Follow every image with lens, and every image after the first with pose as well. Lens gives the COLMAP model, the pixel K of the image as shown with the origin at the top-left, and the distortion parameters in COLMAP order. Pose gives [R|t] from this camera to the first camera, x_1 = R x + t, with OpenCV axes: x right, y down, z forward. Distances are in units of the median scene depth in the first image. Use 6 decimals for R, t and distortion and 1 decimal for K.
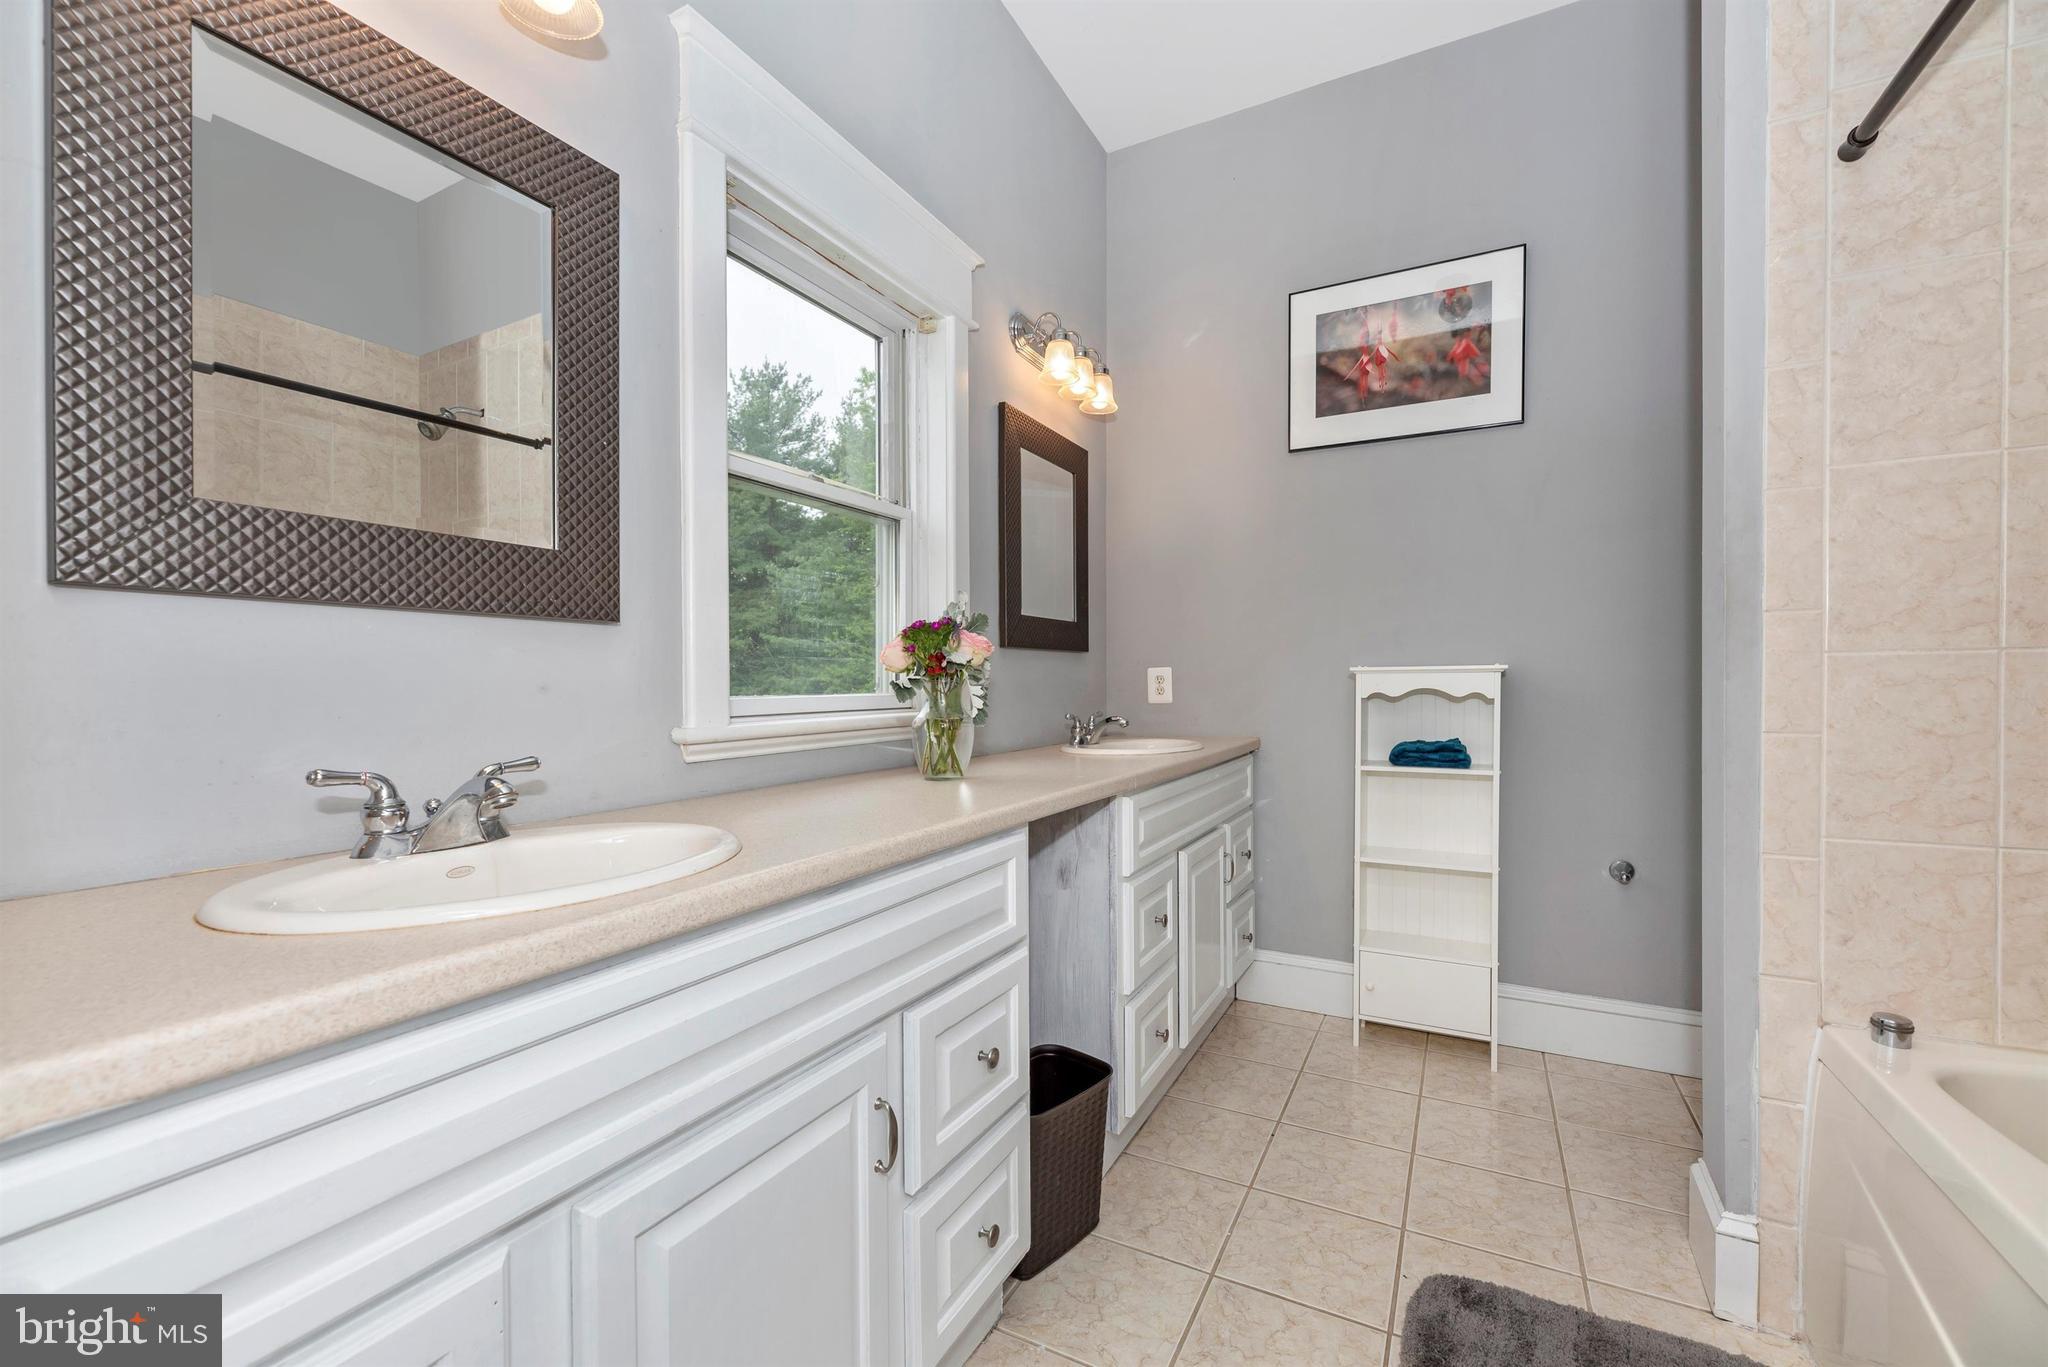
lens RADIAL K [[830.9, 0, 1015.4], [0, 830.9, 690.7], [0, 0, 1]] dist [-0.001508, 0.000442]
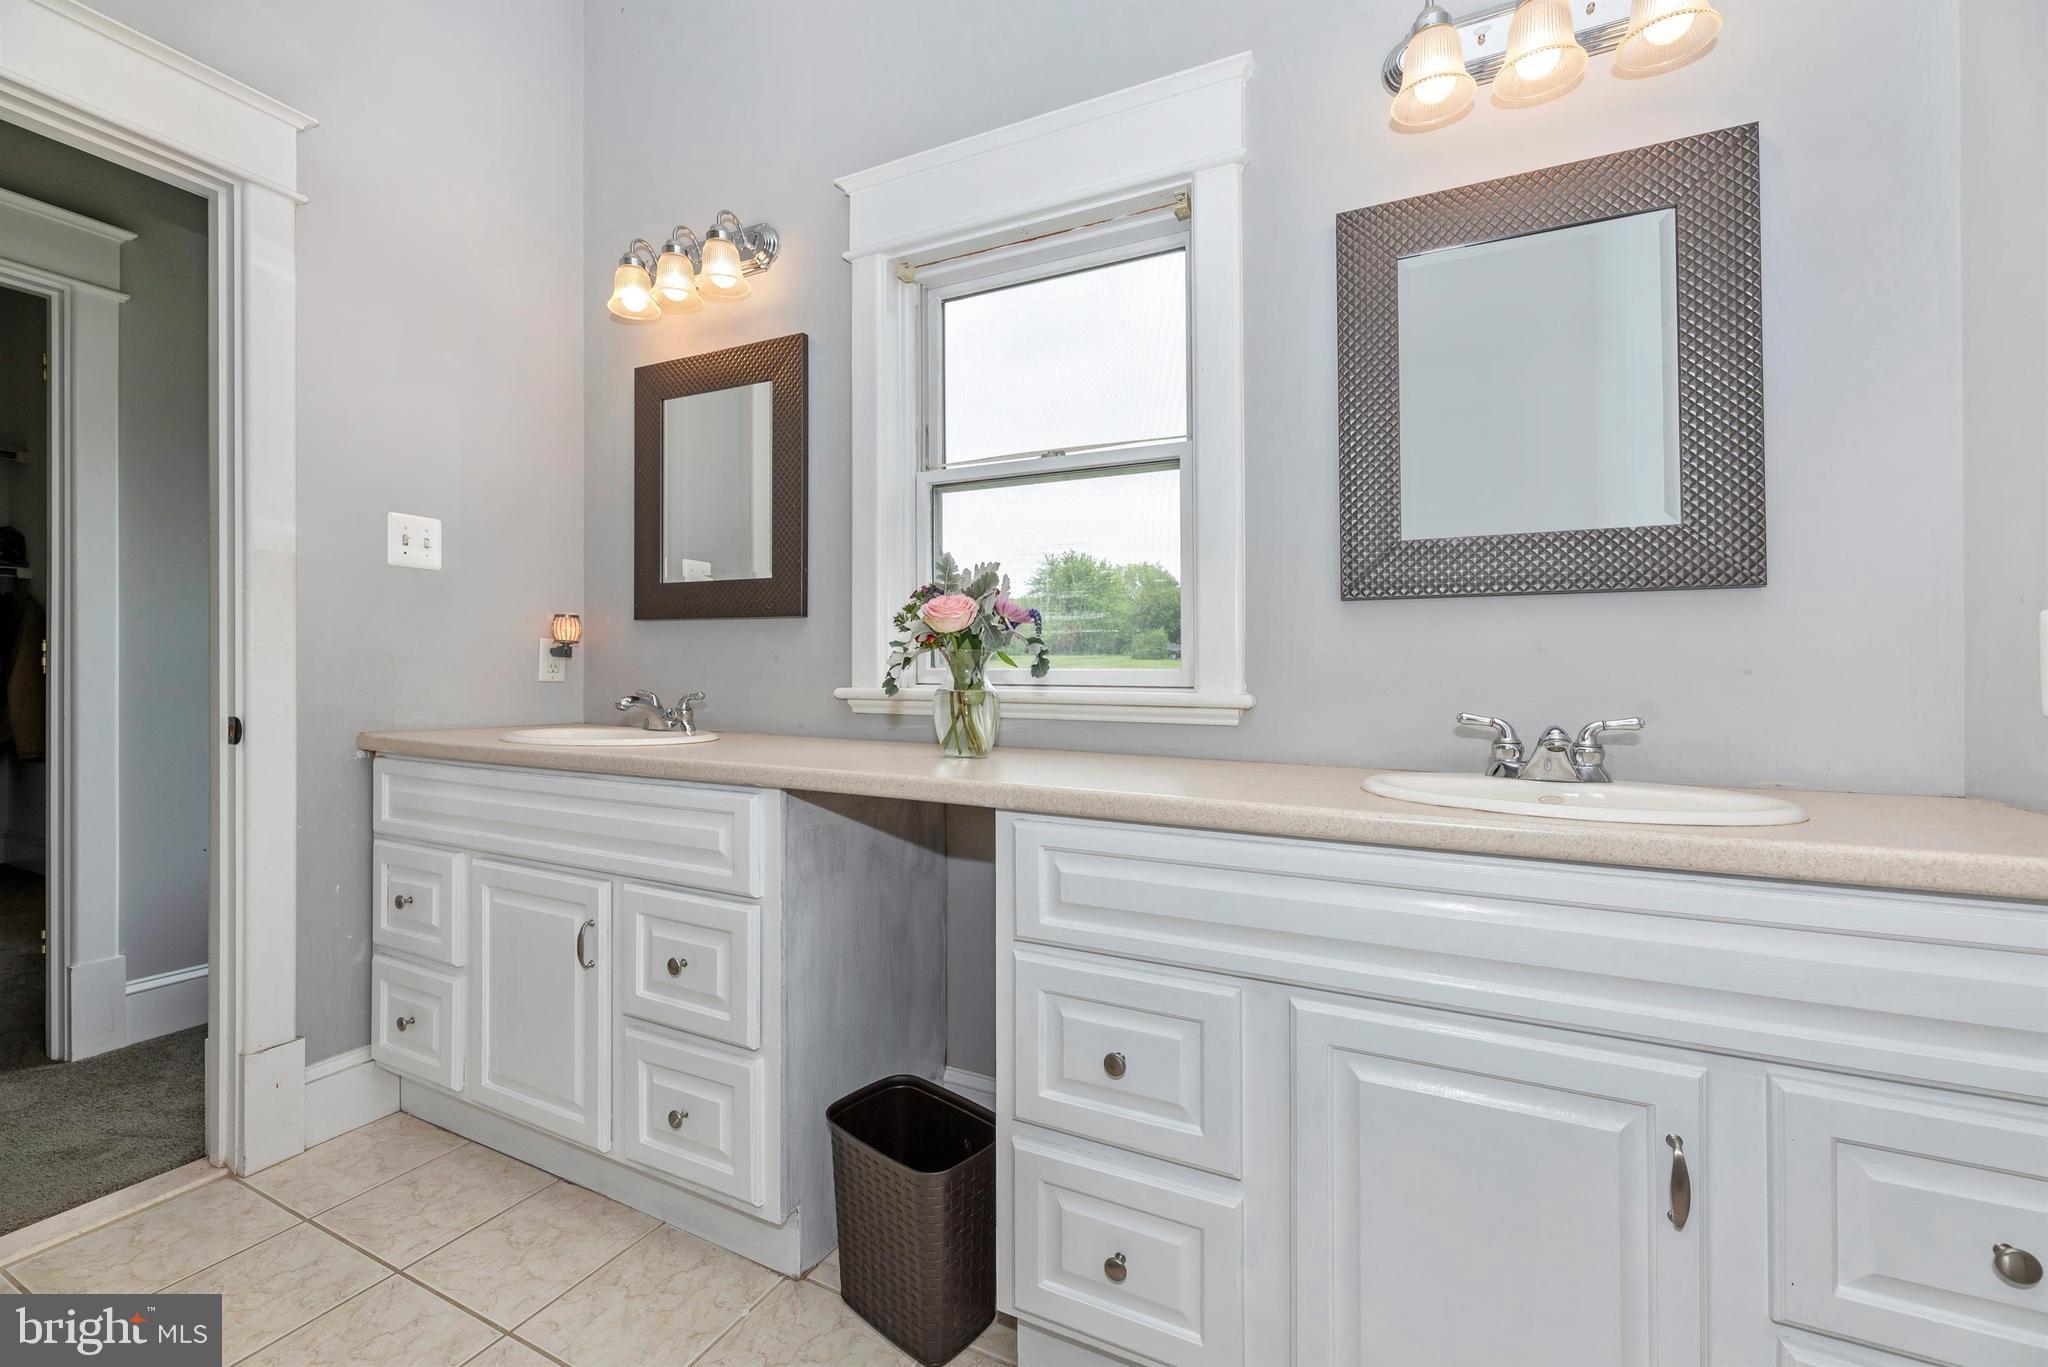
lens RADIAL K [[830.9, 0, 1015.0], [0, 830.9, 675.9], [0, 0, 1]] dist [-0.001508, 0.000442]
pose [[0.040926, -0.004650, -0.999151, 1.083329], [-0.007214, 0.999962, -0.004949, 0.032723], [0.999136, 0.007411, 0.040891, 1.326524]]
